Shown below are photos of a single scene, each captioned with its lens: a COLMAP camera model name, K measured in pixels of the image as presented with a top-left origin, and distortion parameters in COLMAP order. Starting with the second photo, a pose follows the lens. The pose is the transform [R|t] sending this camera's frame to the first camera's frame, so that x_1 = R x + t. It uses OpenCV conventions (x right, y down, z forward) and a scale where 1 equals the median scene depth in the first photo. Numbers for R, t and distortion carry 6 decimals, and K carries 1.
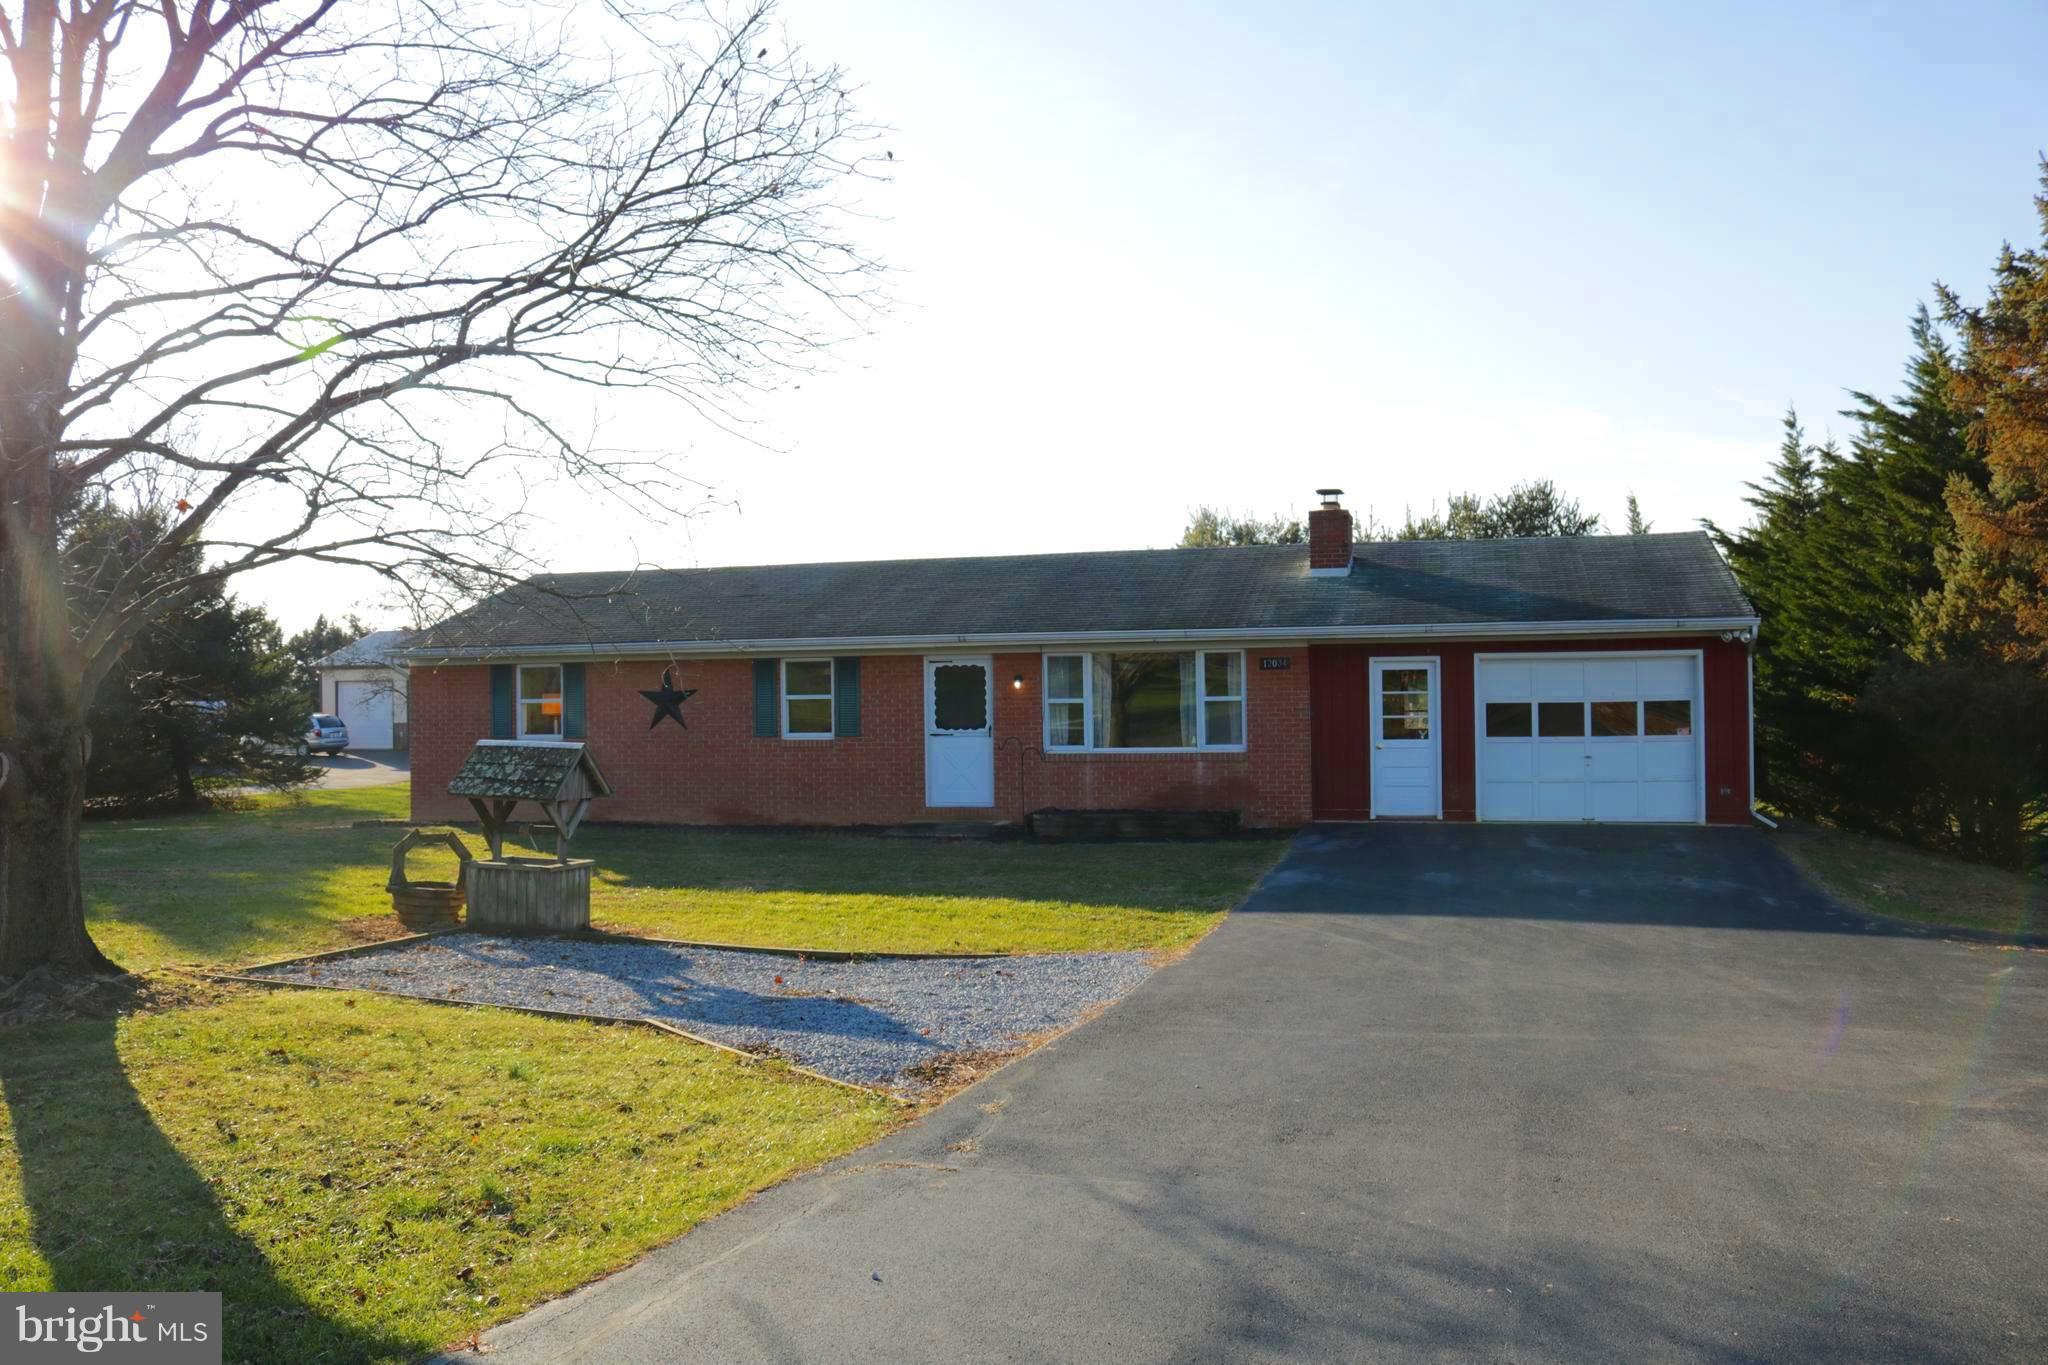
lens RADIAL K [[1699.5, 0, 1022.7], [0, 1699.5, 623.9], [0, 0, 1]] dist [-0.142635, 0.116832]
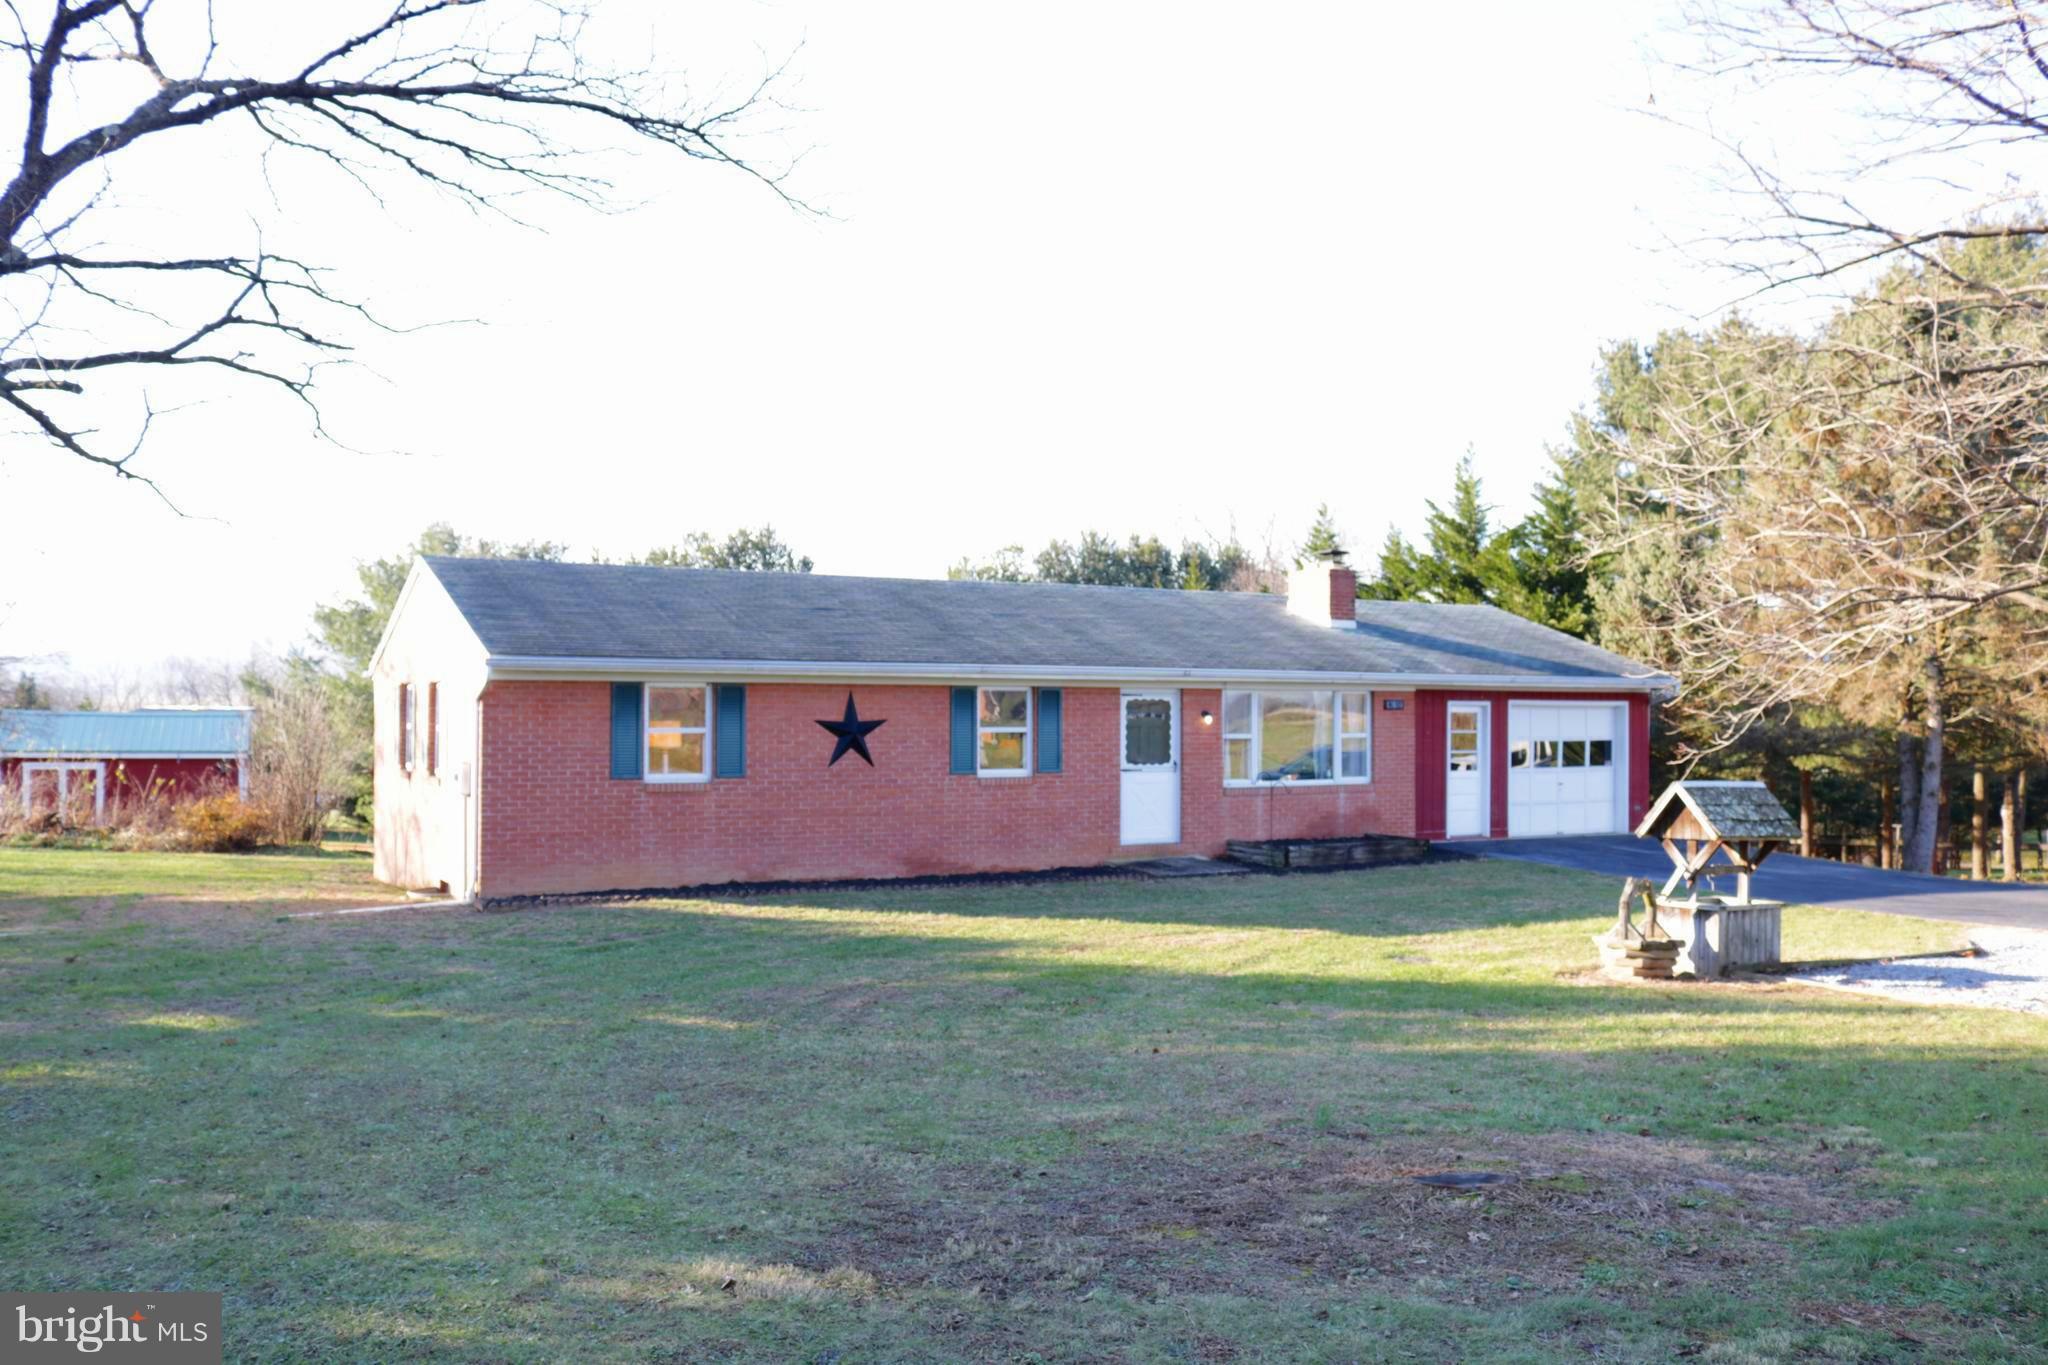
lens RADIAL K [[1699.5, 0, 1010.1], [0, 1699.5, 642.3], [0, 0, 1]] dist [-0.142635, 0.116832]
pose [[0.701095, 0.046614, 0.711543, -0.796547], [-0.043650, 0.998795, -0.022423, 0.017180], [-0.711731, -0.015338, 0.702285, 0.372270]]
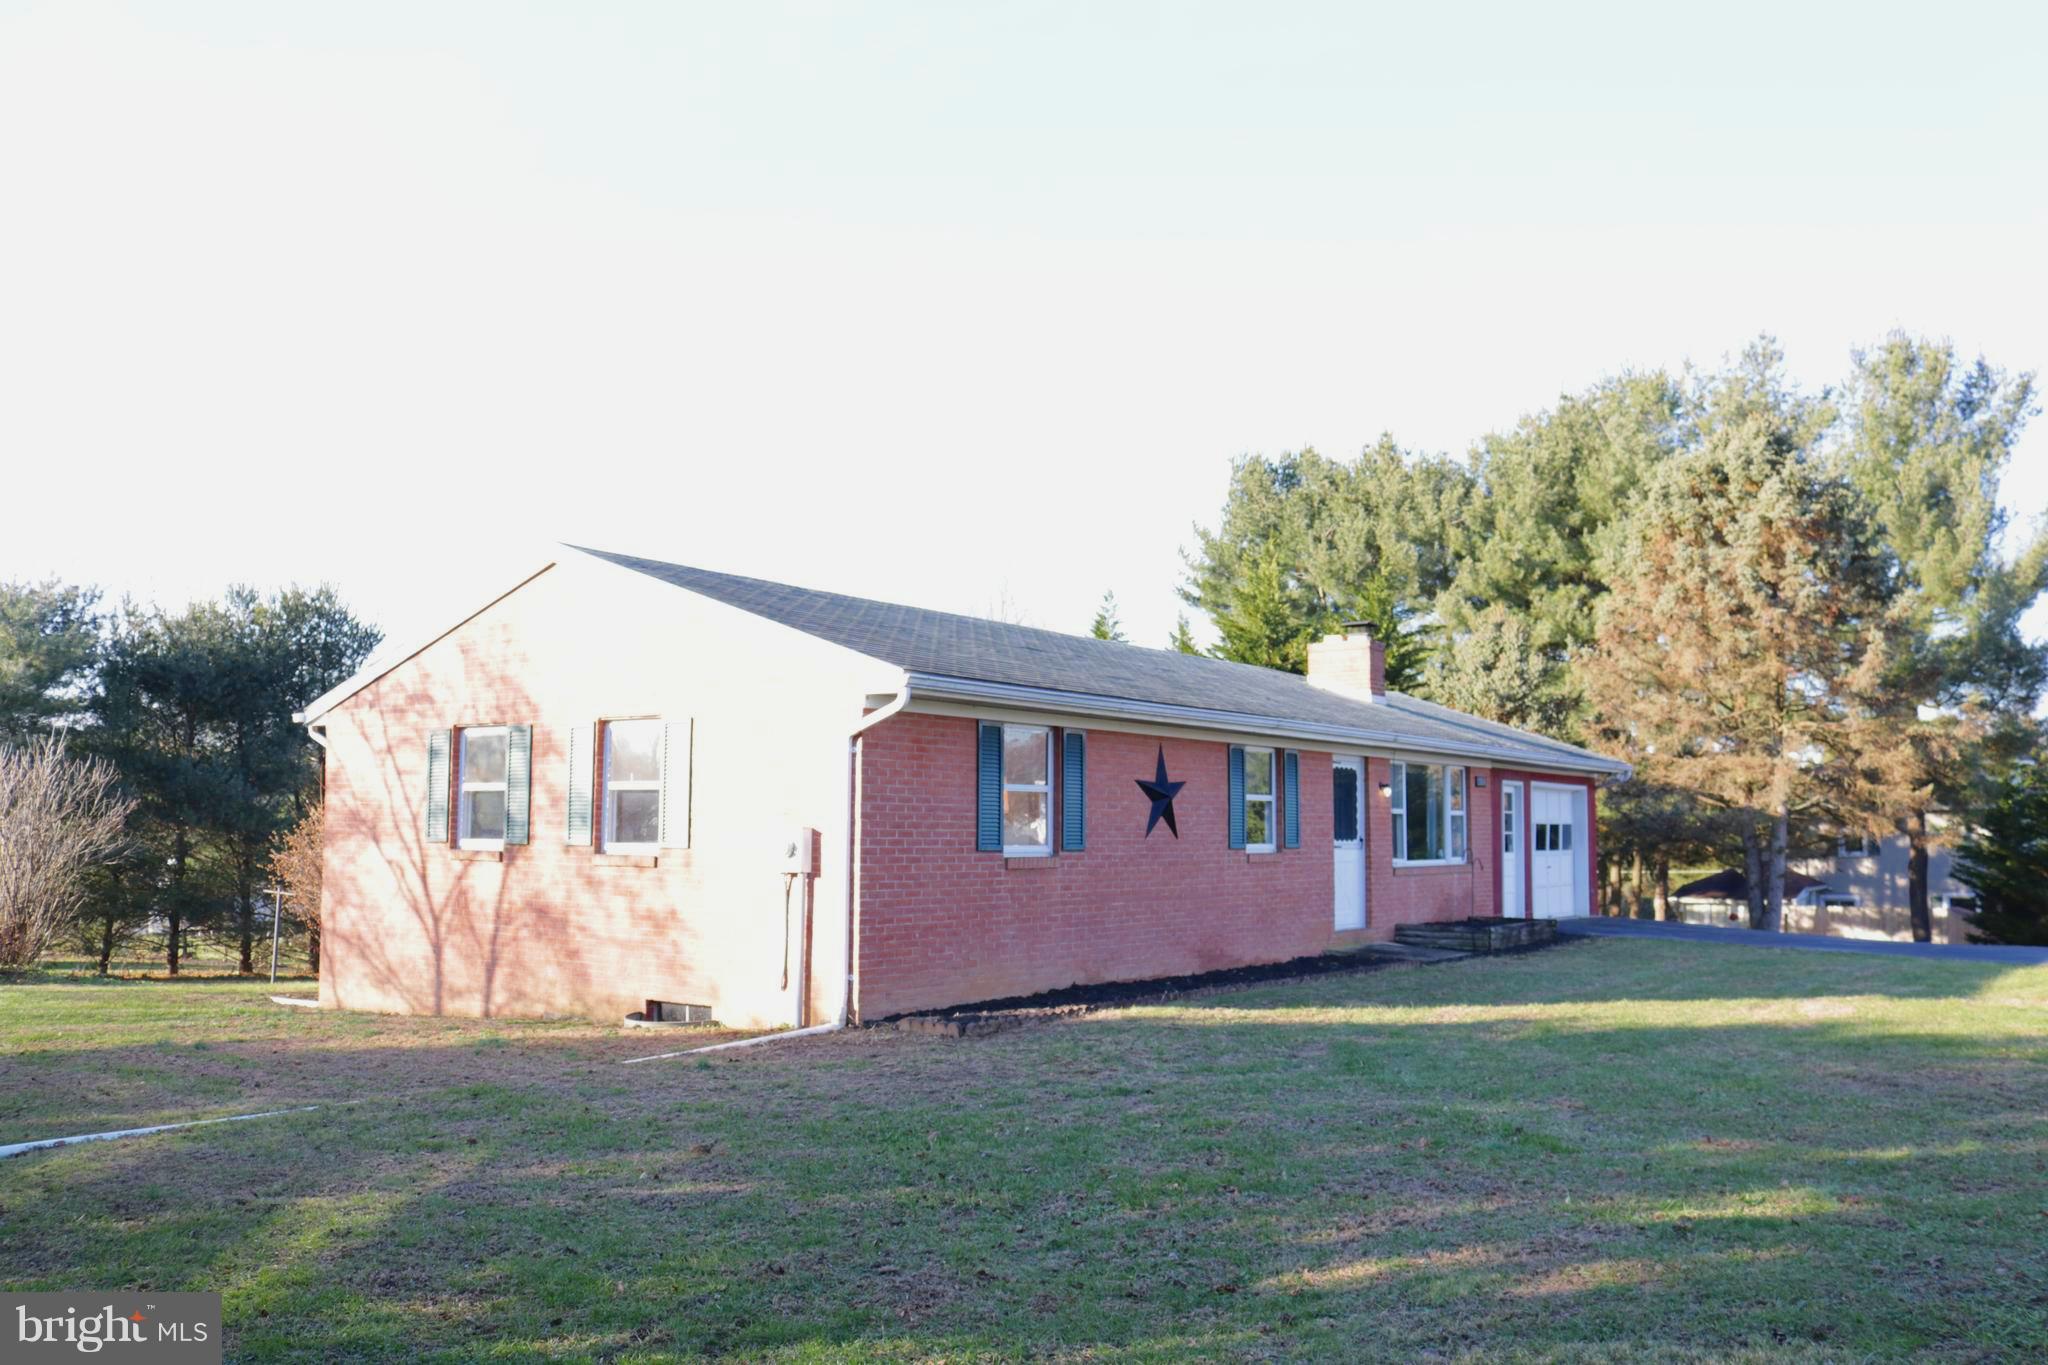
lens RADIAL K [[1699.5, 0, 1028.1], [0, 1699.5, 675.8], [0, 0, 1]] dist [-0.142635, 0.116832]
pose [[0.340973, 0.105049, 0.934185, -0.919173], [-0.046785, 0.994402, -0.094744, 0.068136], [-0.938908, -0.011401, 0.343979, 0.859638]]
